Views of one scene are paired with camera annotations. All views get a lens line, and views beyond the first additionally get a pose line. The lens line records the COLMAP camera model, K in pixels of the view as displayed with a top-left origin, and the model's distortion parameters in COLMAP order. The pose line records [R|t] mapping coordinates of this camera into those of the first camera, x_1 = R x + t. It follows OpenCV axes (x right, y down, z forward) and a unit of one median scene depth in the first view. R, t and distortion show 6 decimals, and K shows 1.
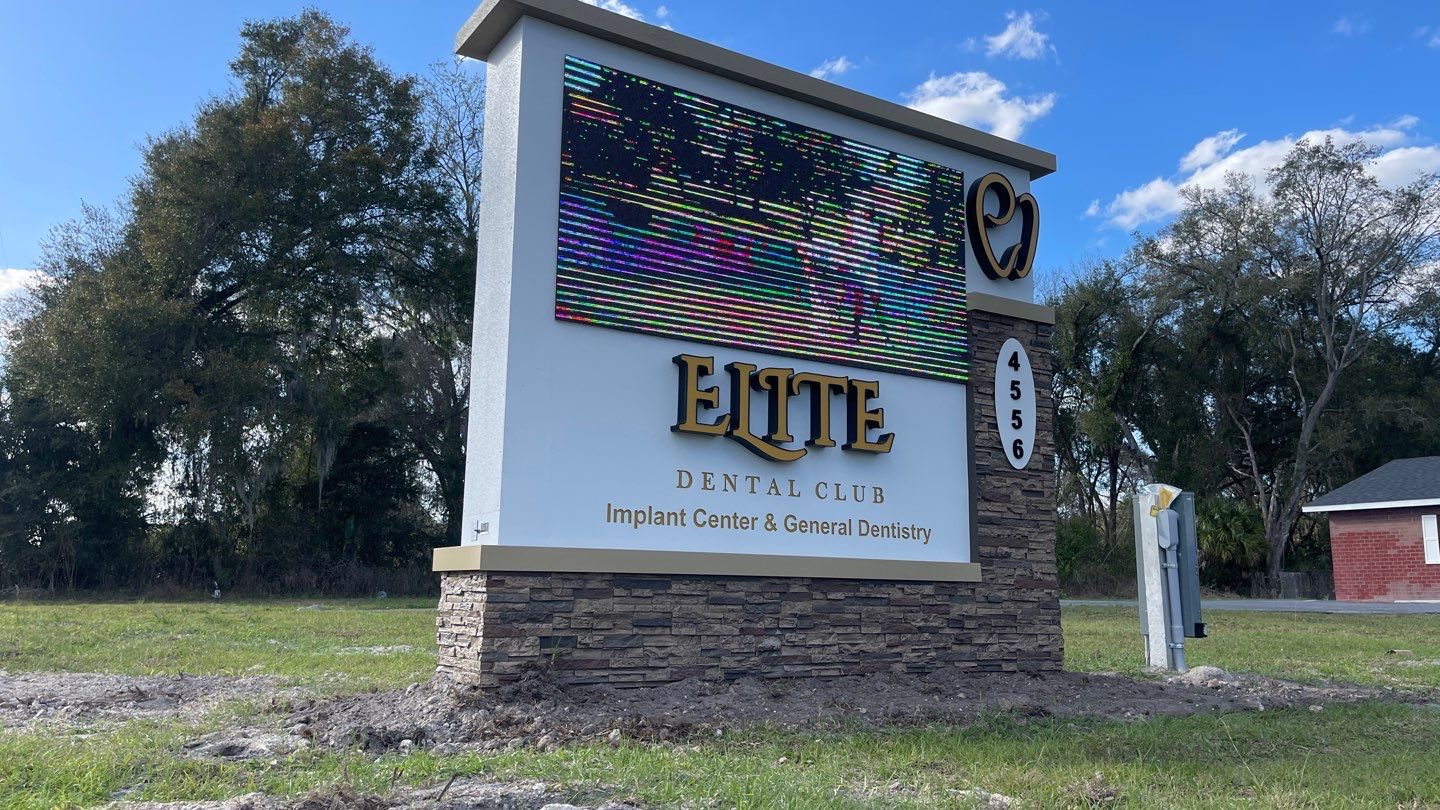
lens RADIAL K [[1112.4, 0, 720.0], [0, 1112.4, 405.0], [0, 0, 1]] dist [-0.006489, -0.005553]
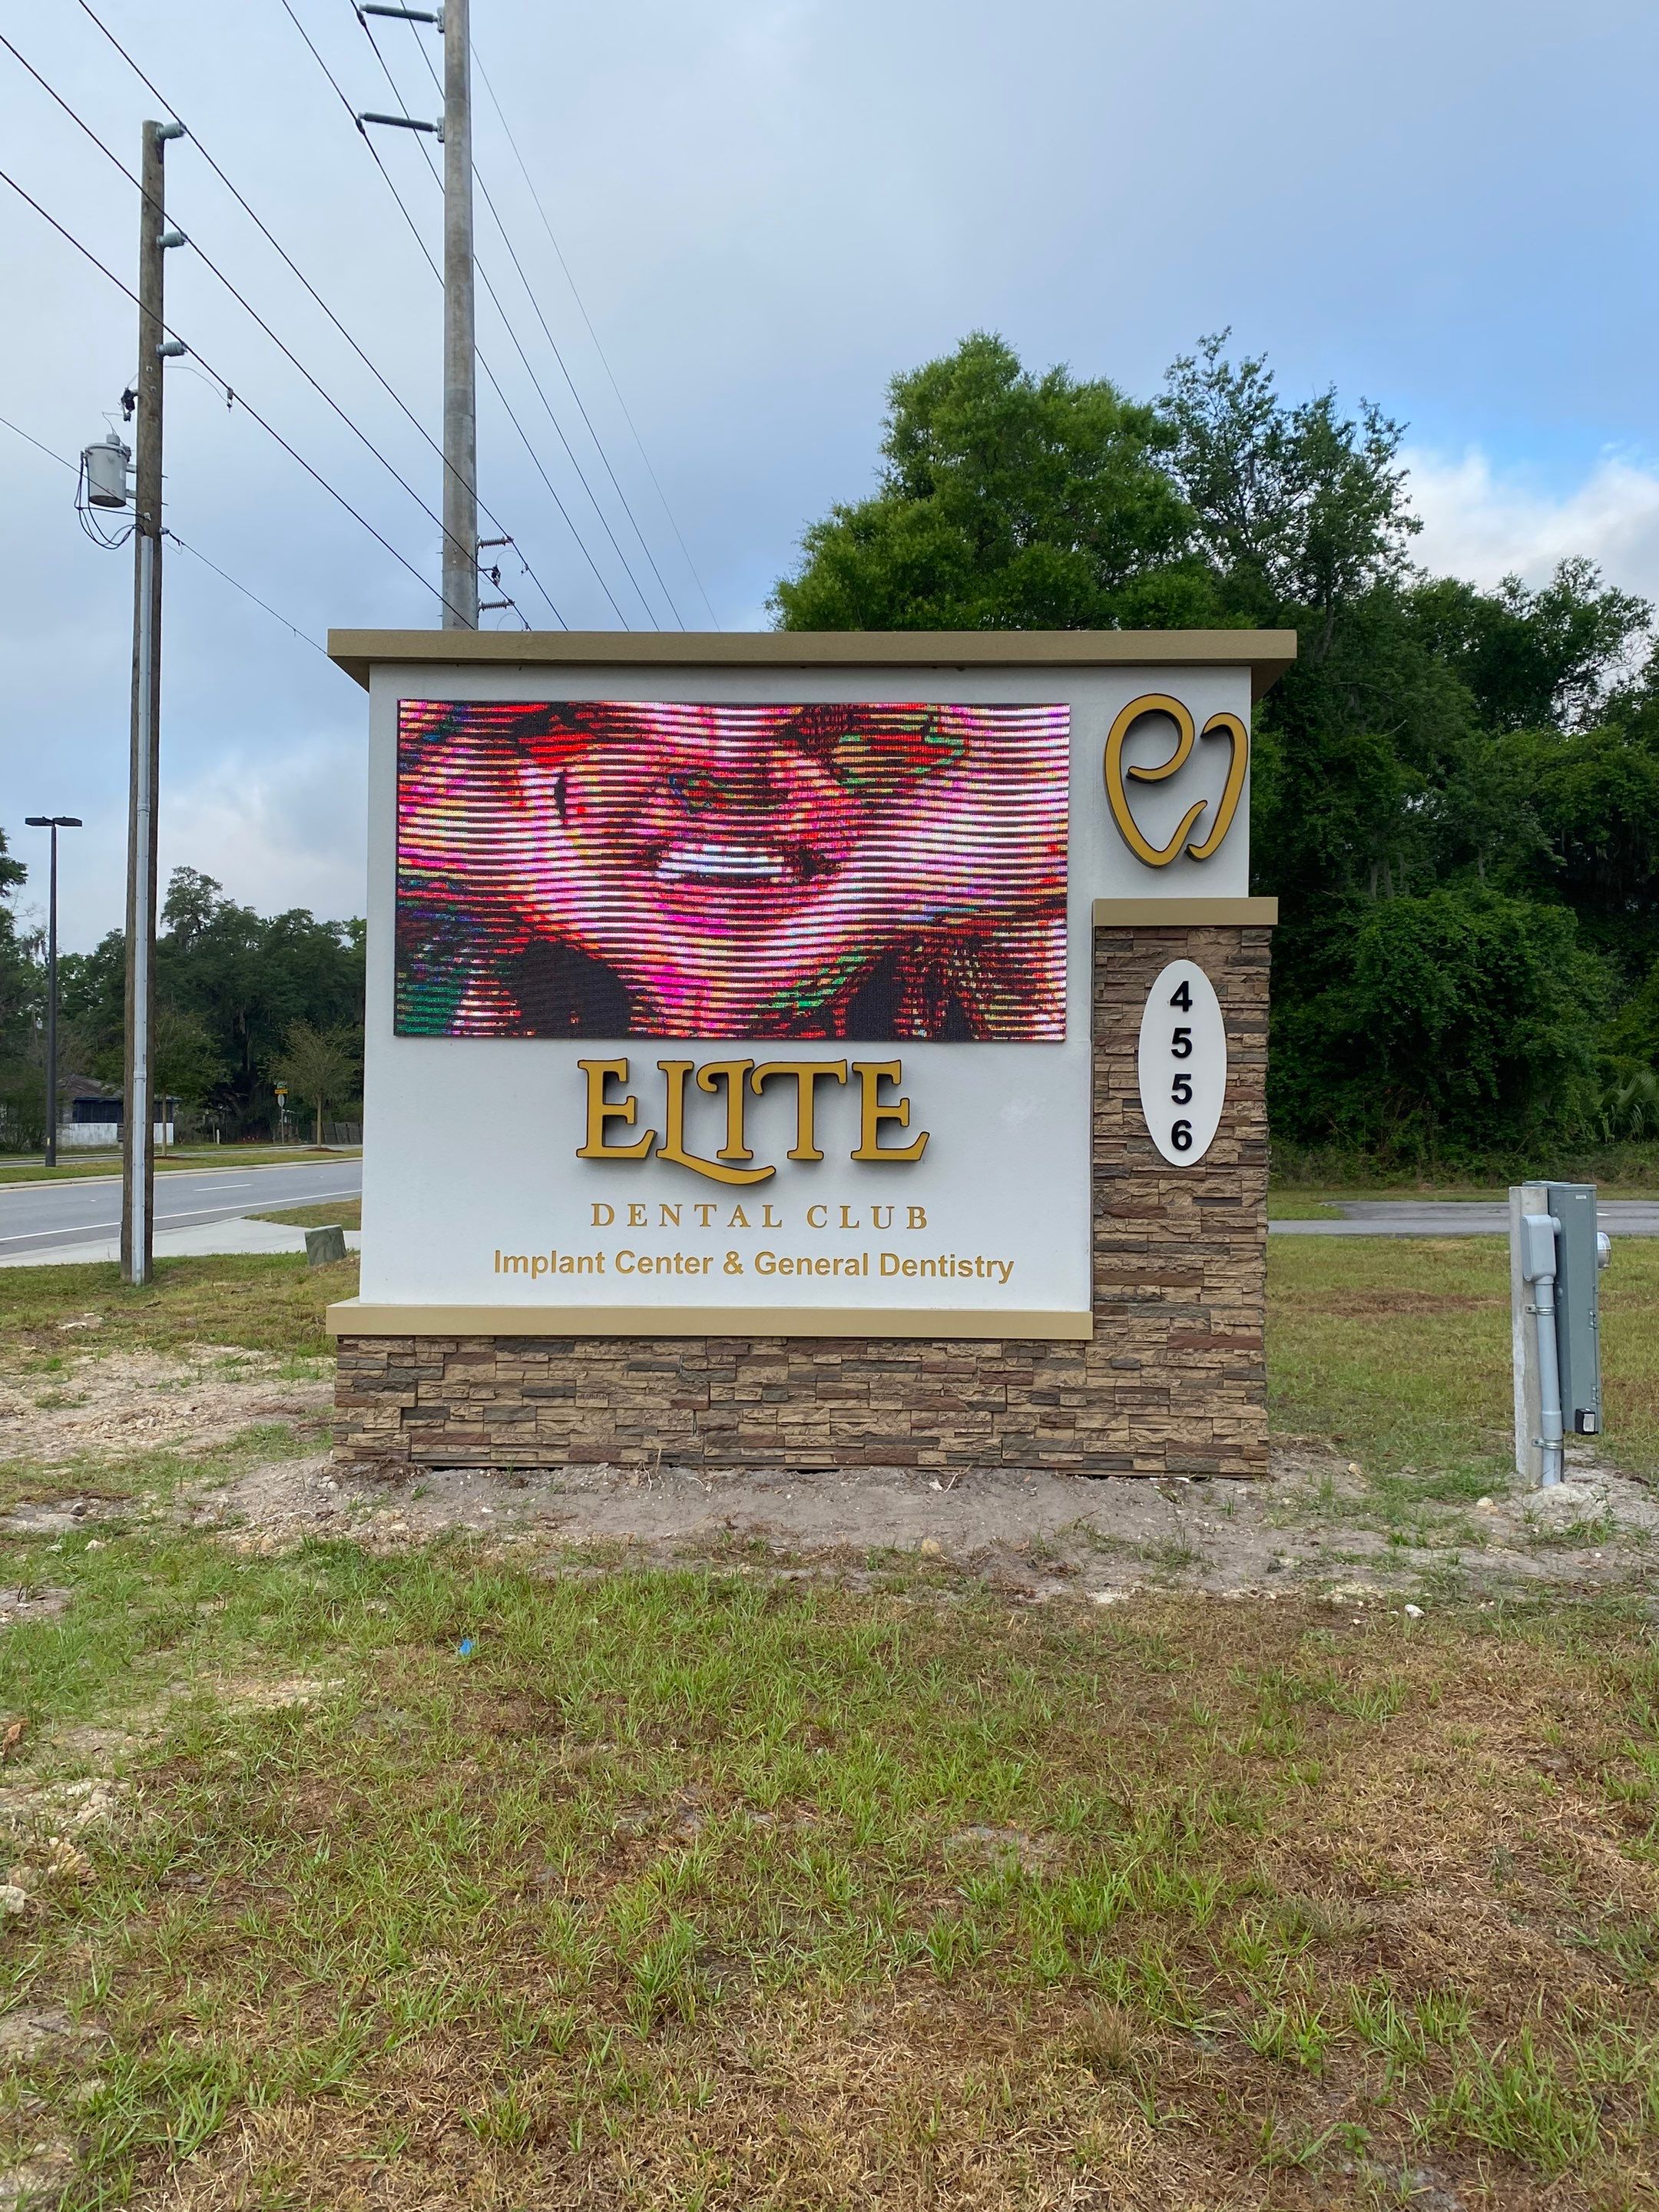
lens RADIAL K [[1690.4, 0, 832.0], [0, 1690.4, 1076.6], [0, 0, 1]] dist [0.049972, -0.123164]
pose [[0.827856, -0.024223, -0.560418, 0.725154], [0.101213, 0.989120, 0.106759, -0.133544], [0.551735, -0.145102, 0.821300, 0.088898]]
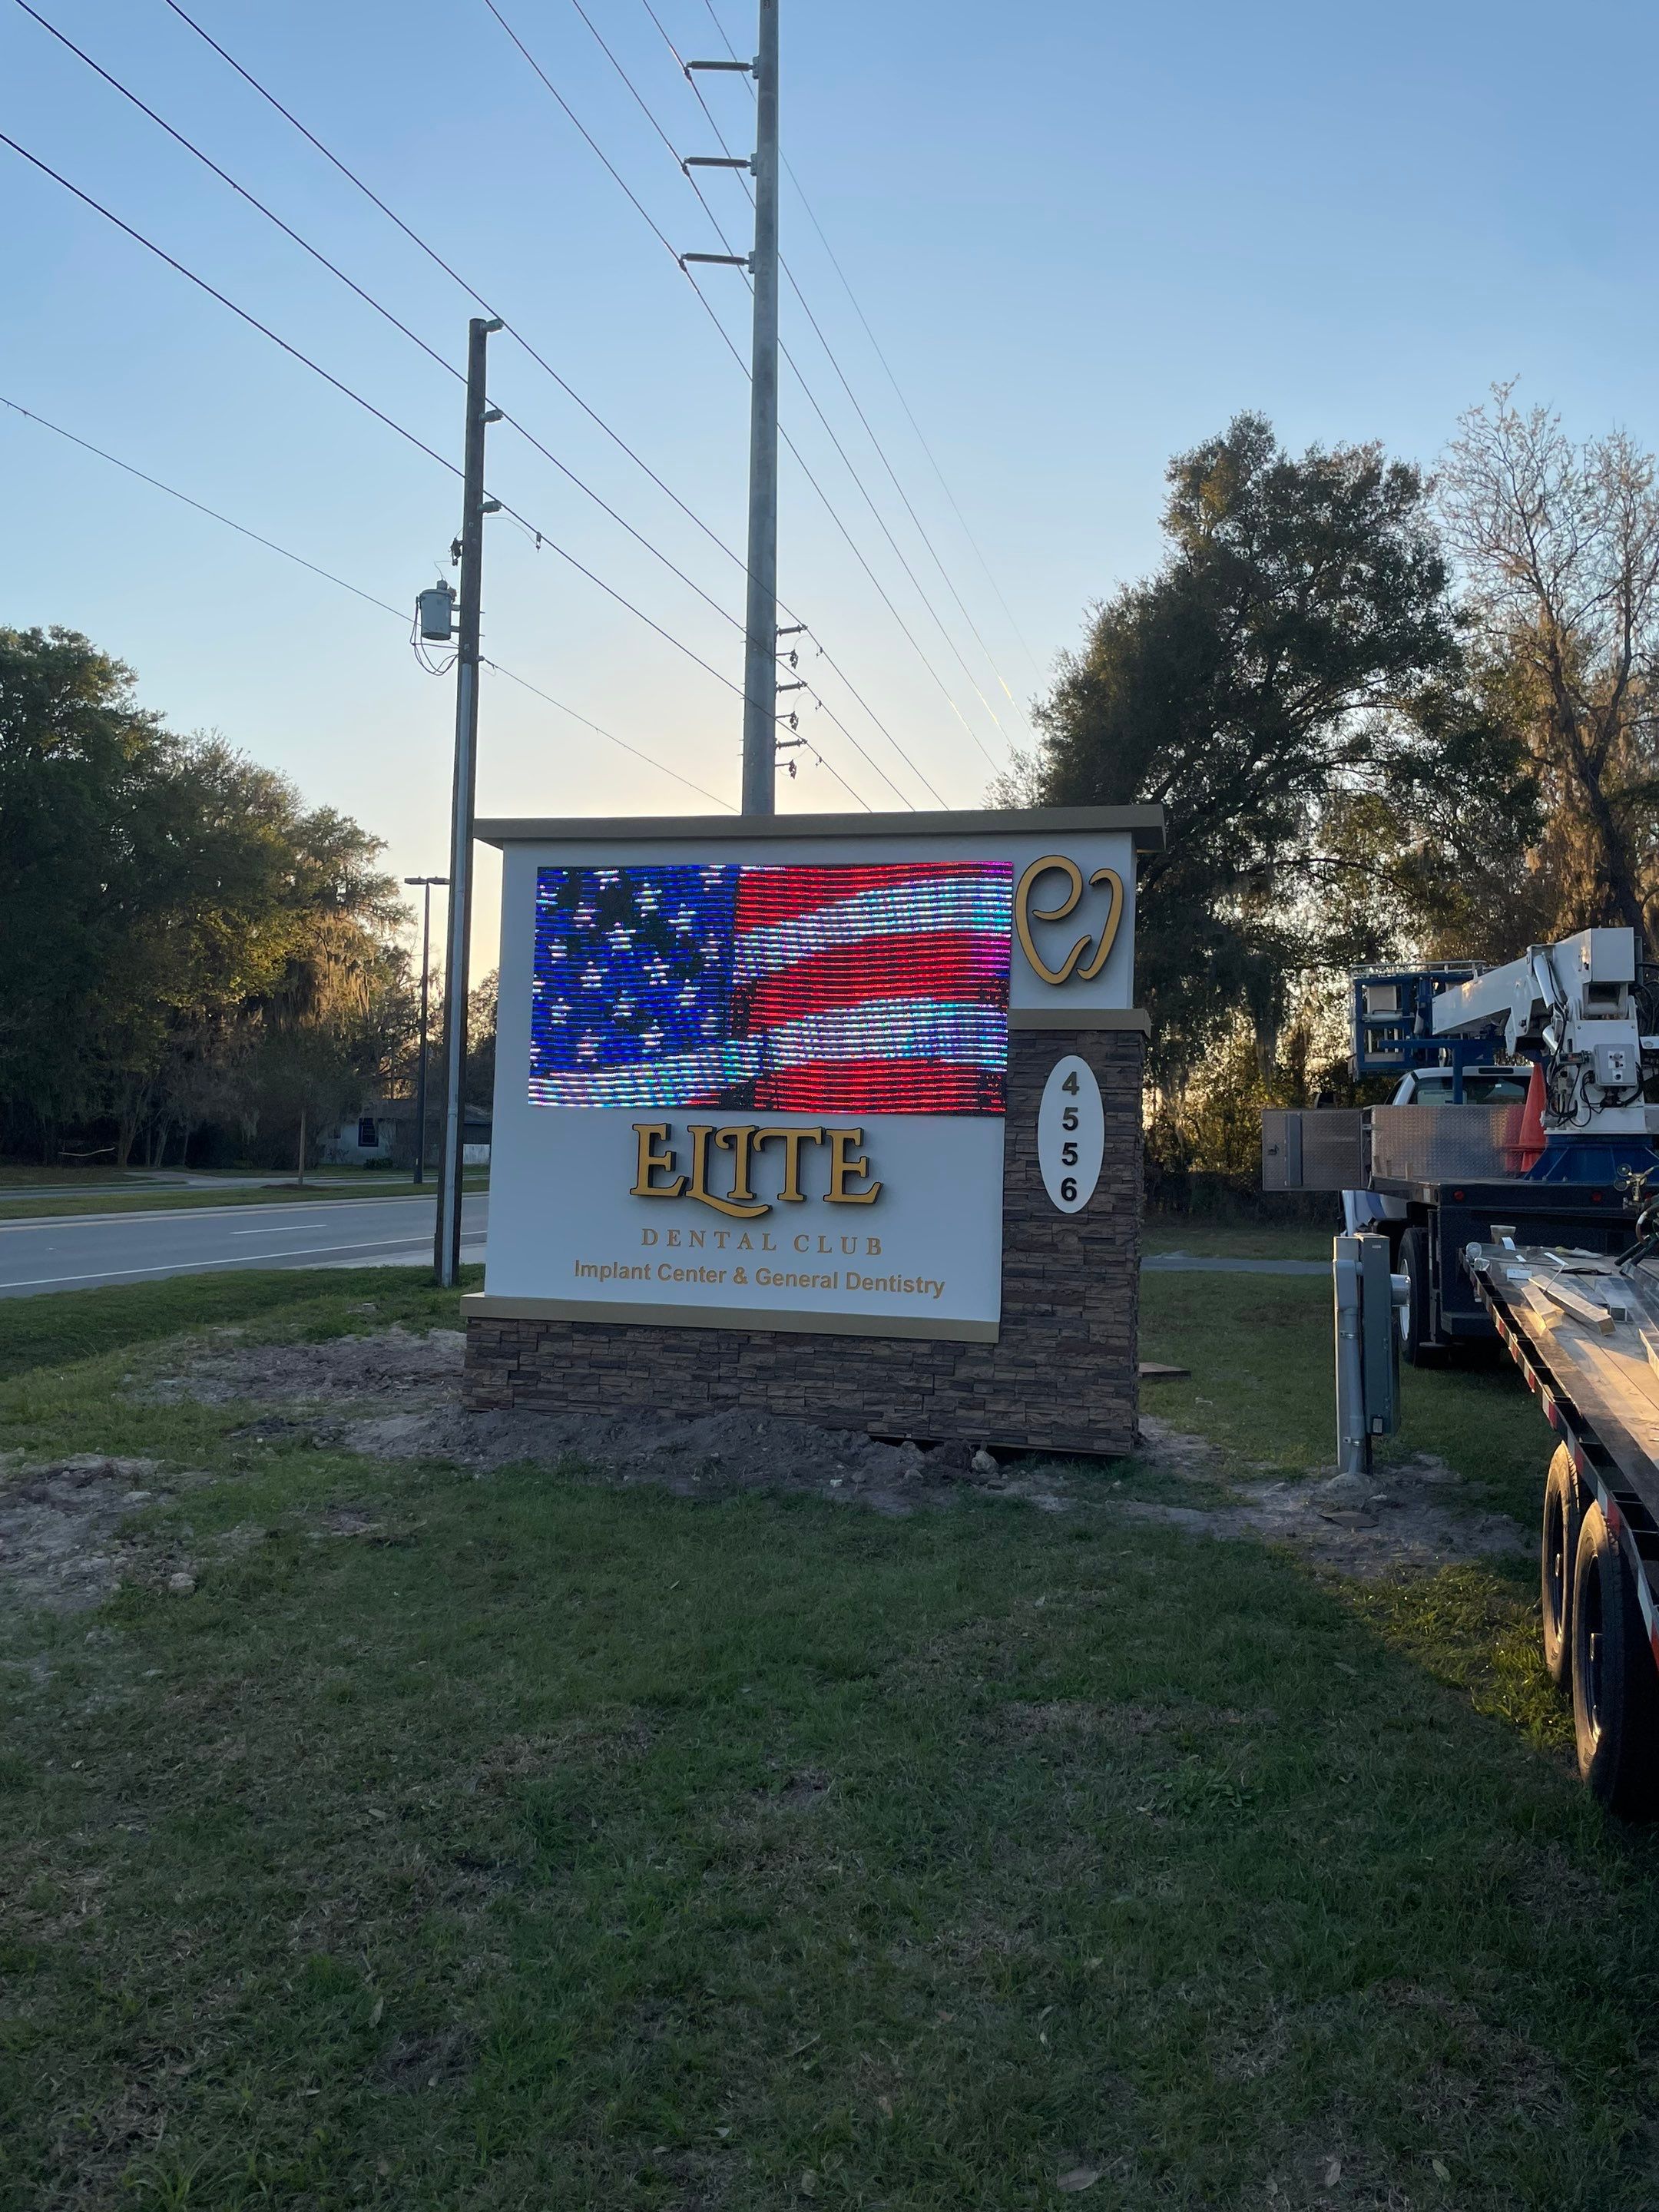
lens RADIAL K [[1678.8, 0, 822.3], [0, 1678.8, 1051.6], [0, 0, 1]] dist [0.006910, -0.000132]
pose [[0.692305, -0.037445, -0.720633, 1.182742], [0.107173, 0.992913, 0.051368, -0.167748], [0.713602, -0.112795, 0.691411, -0.011905]]
